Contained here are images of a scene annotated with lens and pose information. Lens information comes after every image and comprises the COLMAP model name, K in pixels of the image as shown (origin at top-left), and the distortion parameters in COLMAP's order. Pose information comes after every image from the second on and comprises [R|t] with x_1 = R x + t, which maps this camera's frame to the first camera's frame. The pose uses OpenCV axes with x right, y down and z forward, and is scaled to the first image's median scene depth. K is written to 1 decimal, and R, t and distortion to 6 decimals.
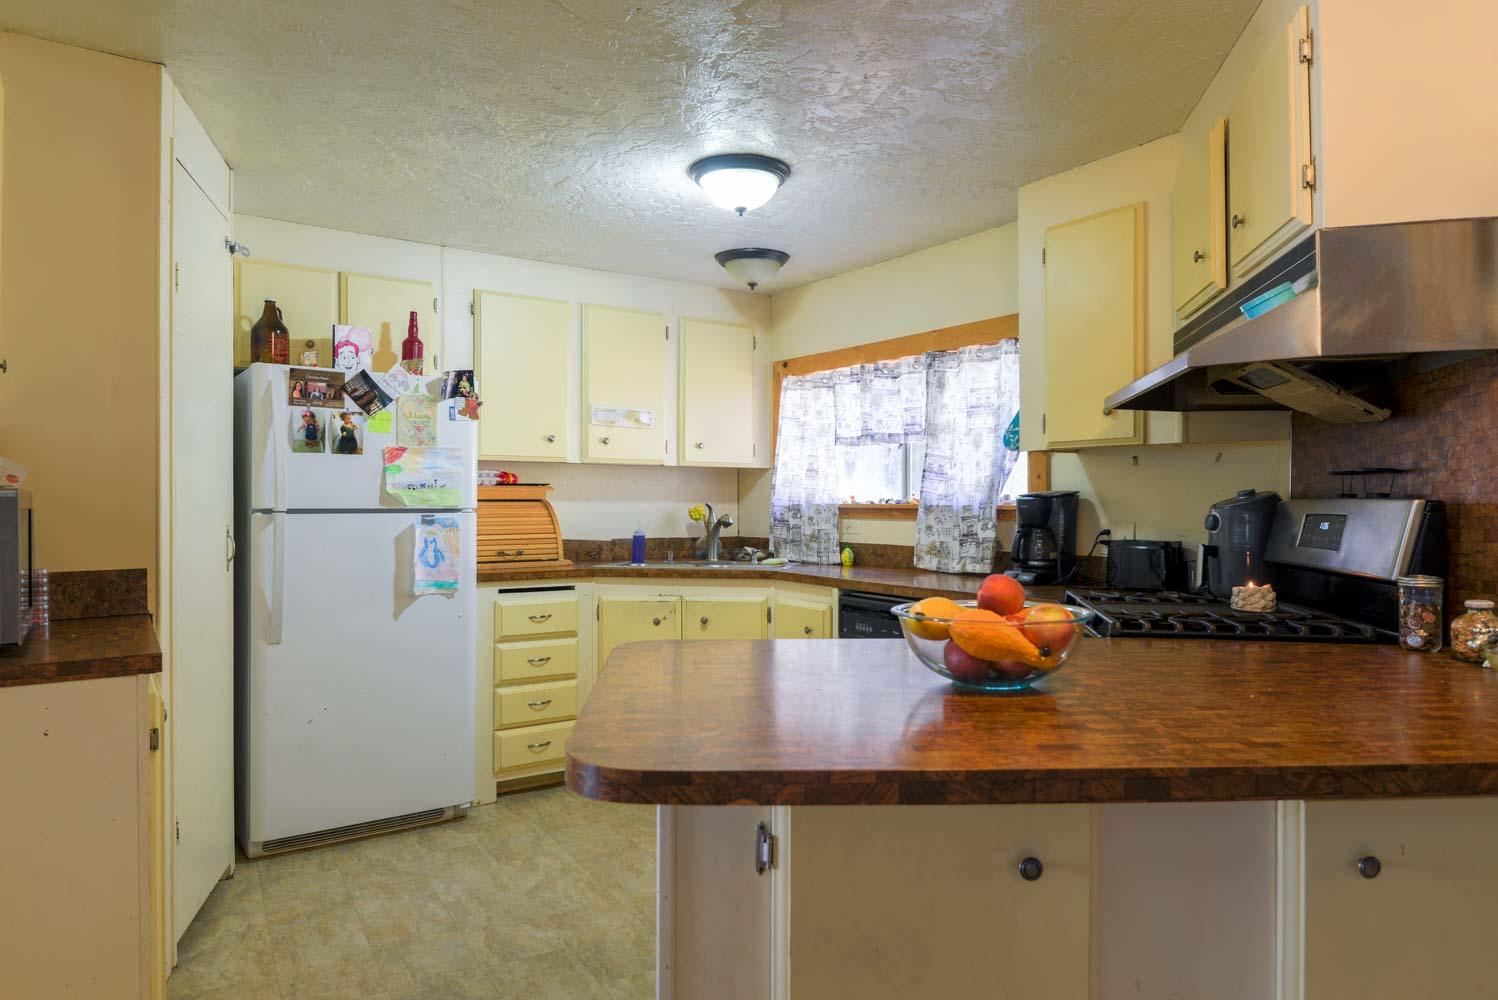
lens RADIAL K [[953.9, 0, 749.0], [0, 953.9, 500.0], [0, 0, 1]] dist [0.028664, -0.039801]
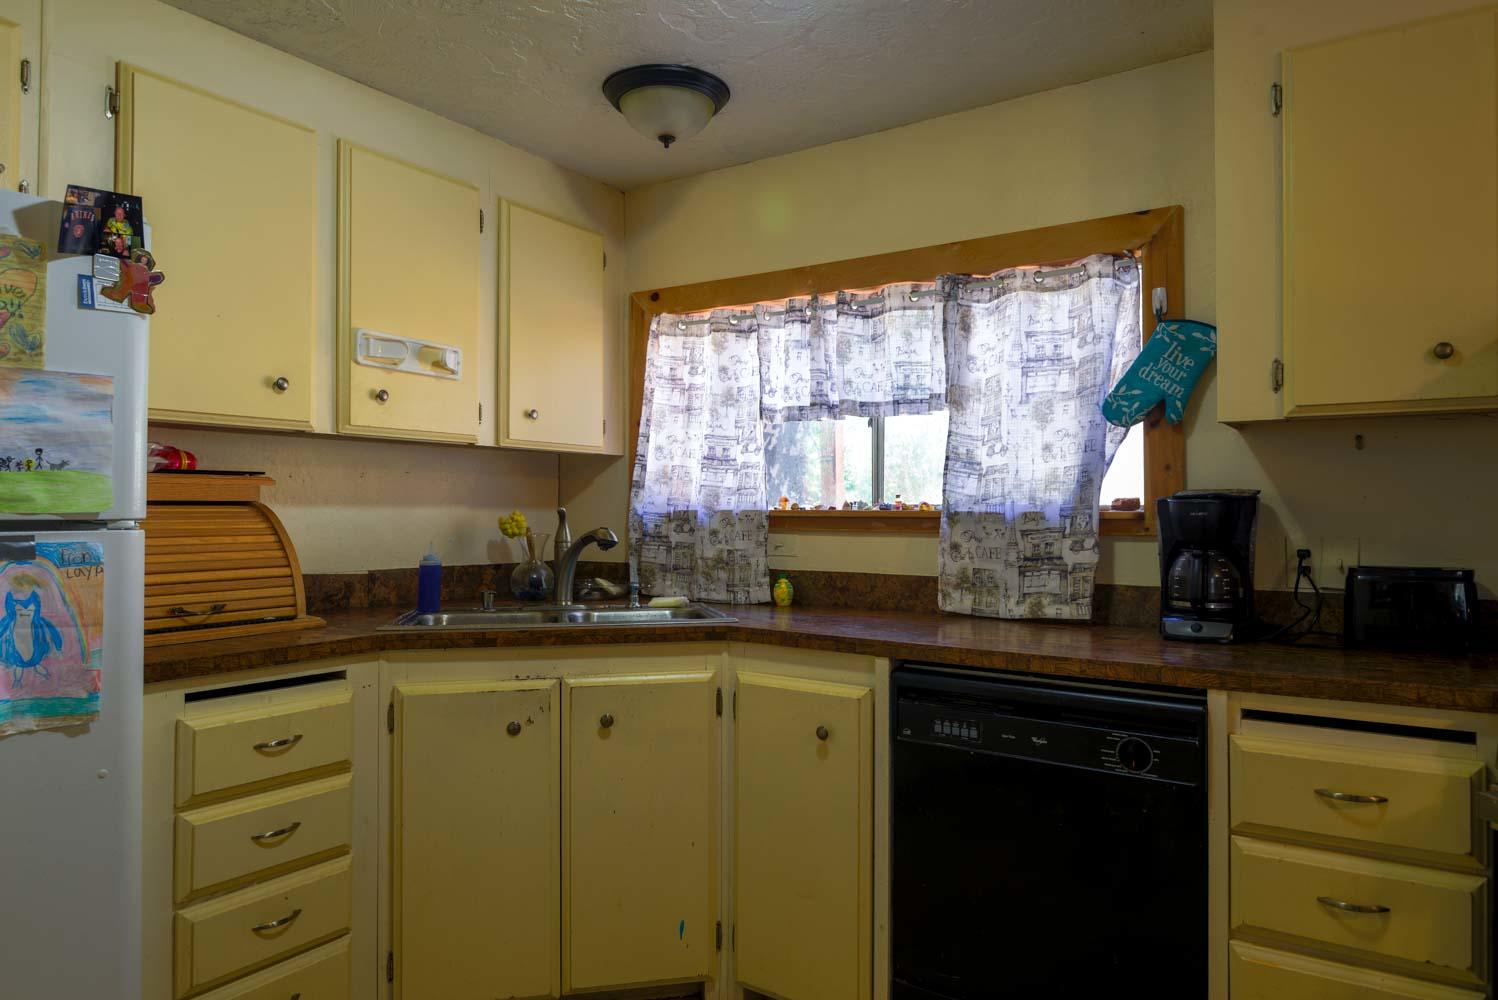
lens RADIAL K [[953.9, 0, 749.0], [0, 953.9, 500.0], [0, 0, 1]] dist [0.028664, -0.039801]
pose [[0.928249, 0.004550, 0.371931, -0.199962], [-0.001496, 0.999963, -0.008501, 0.003429], [-0.371956, 0.007334, 0.928221, 0.513701]]
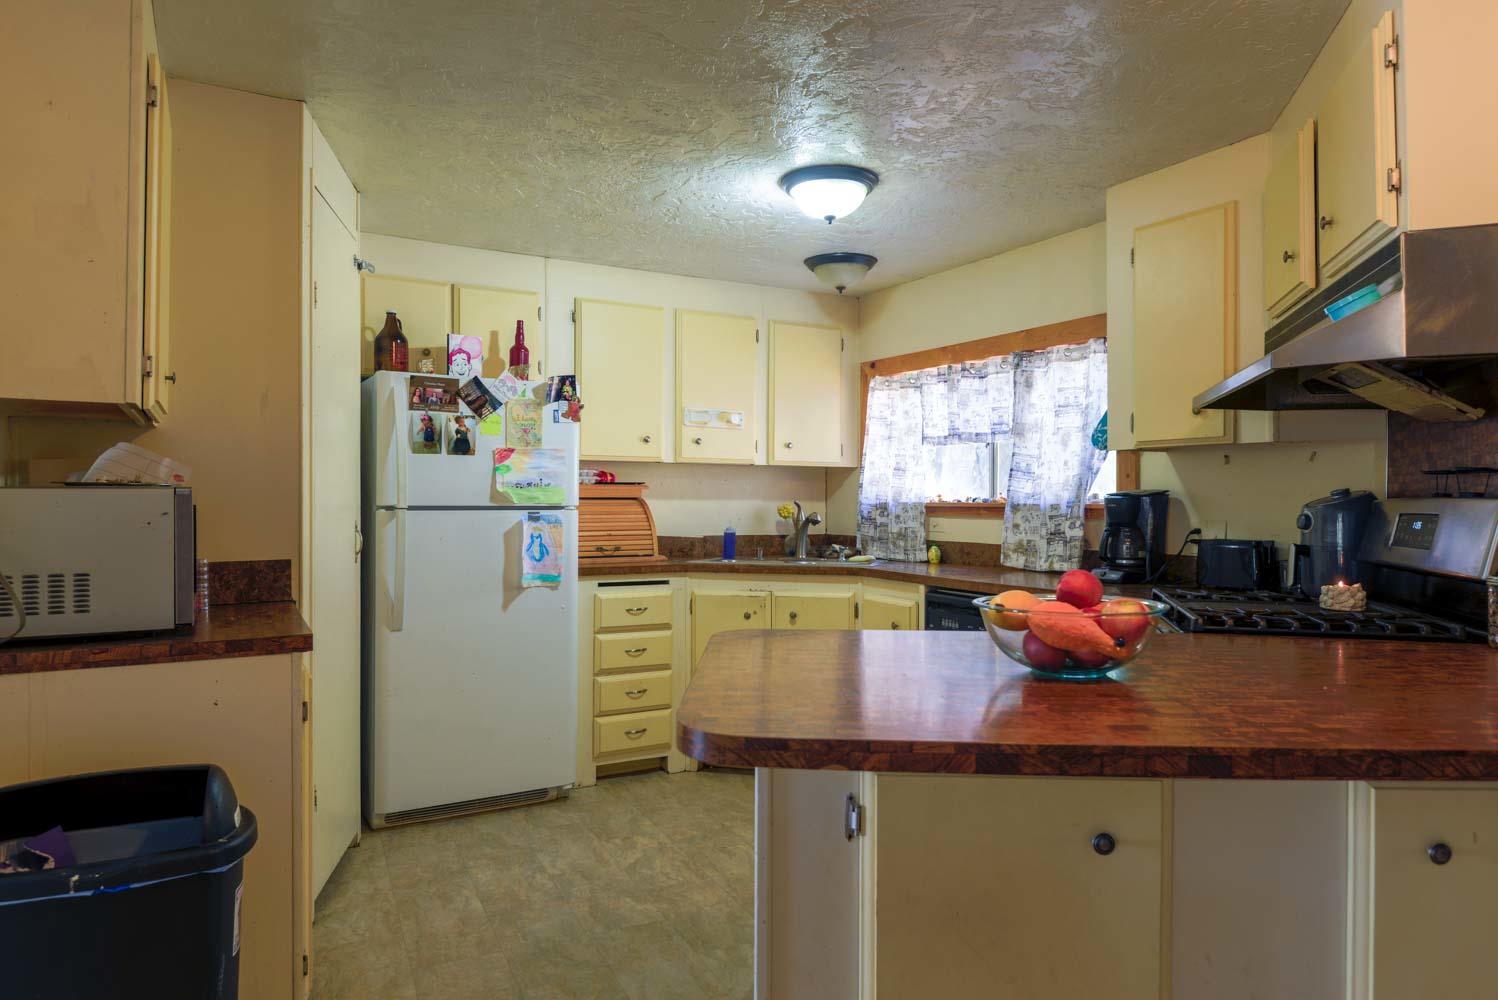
lens RADIAL K [[953.9, 0, 749.0], [0, 953.9, 500.0], [0, 0, 1]] dist [0.028664, -0.039801]
pose [[0.995886, 0.001810, -0.090596, -0.001353], [-0.001655, 0.999997, 0.001788, 0.000034], [0.090599, -0.001631, 0.995886, -0.035730]]
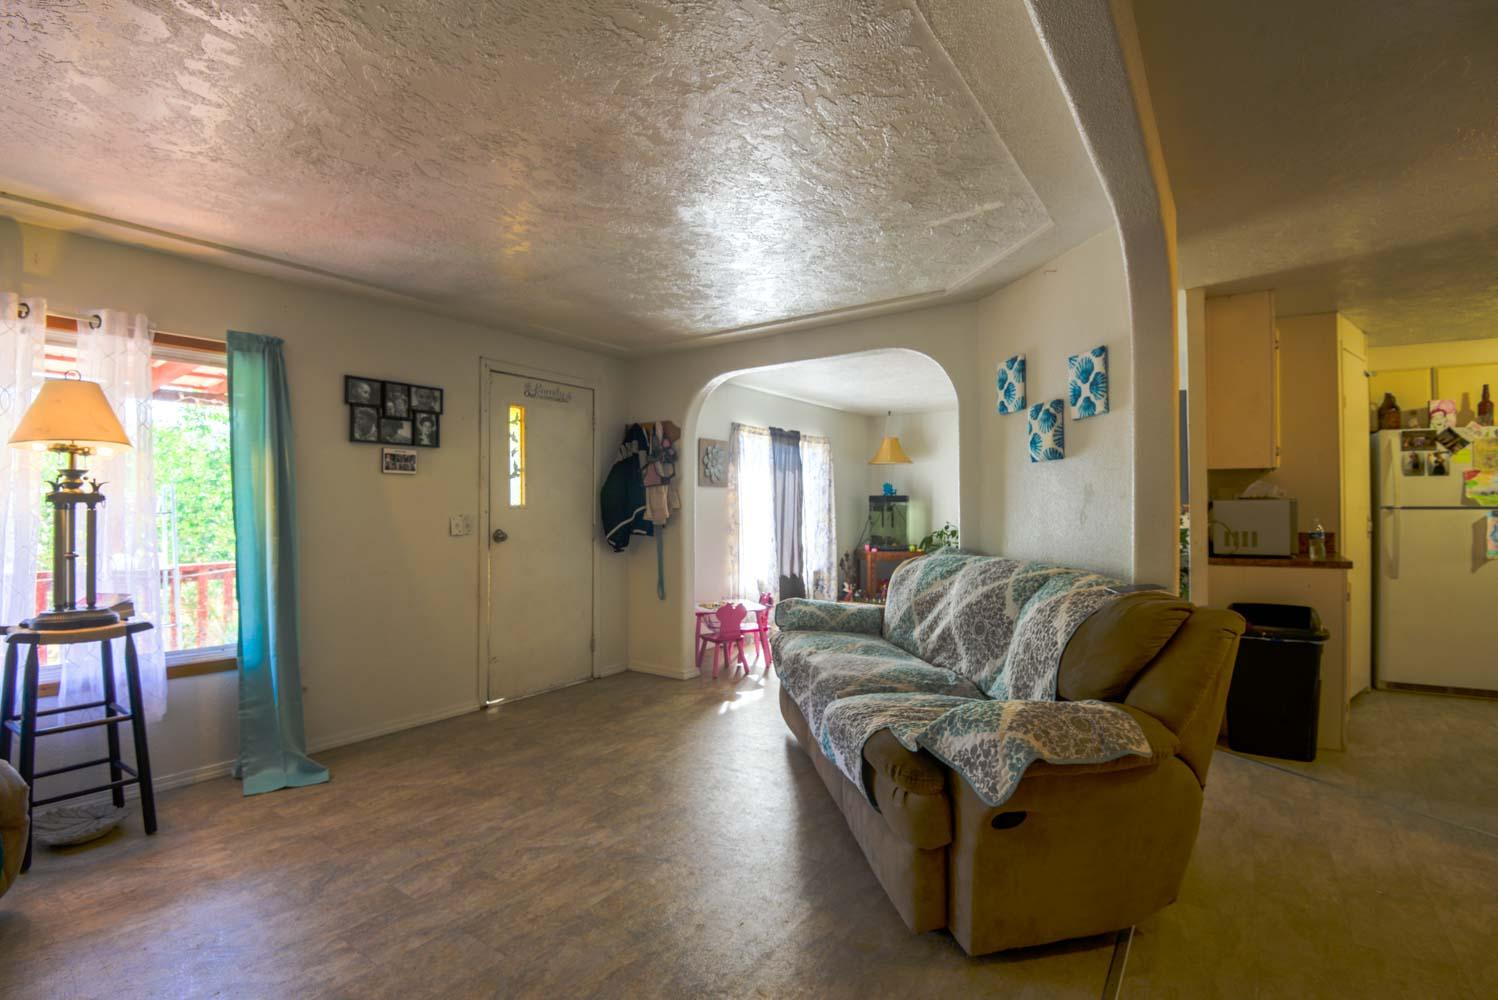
lens RADIAL K [[686.7, 0, 749.0], [0, 686.7, 500.0], [0, 0, 1]] dist [-0.051409, -0.000378]
pose [[0.343297, -0.007095, -0.939200, 0.251609], [0.005535, 0.999969, -0.005531, -0.003649], [0.939211, -0.003300, 0.343326, -0.580077]]
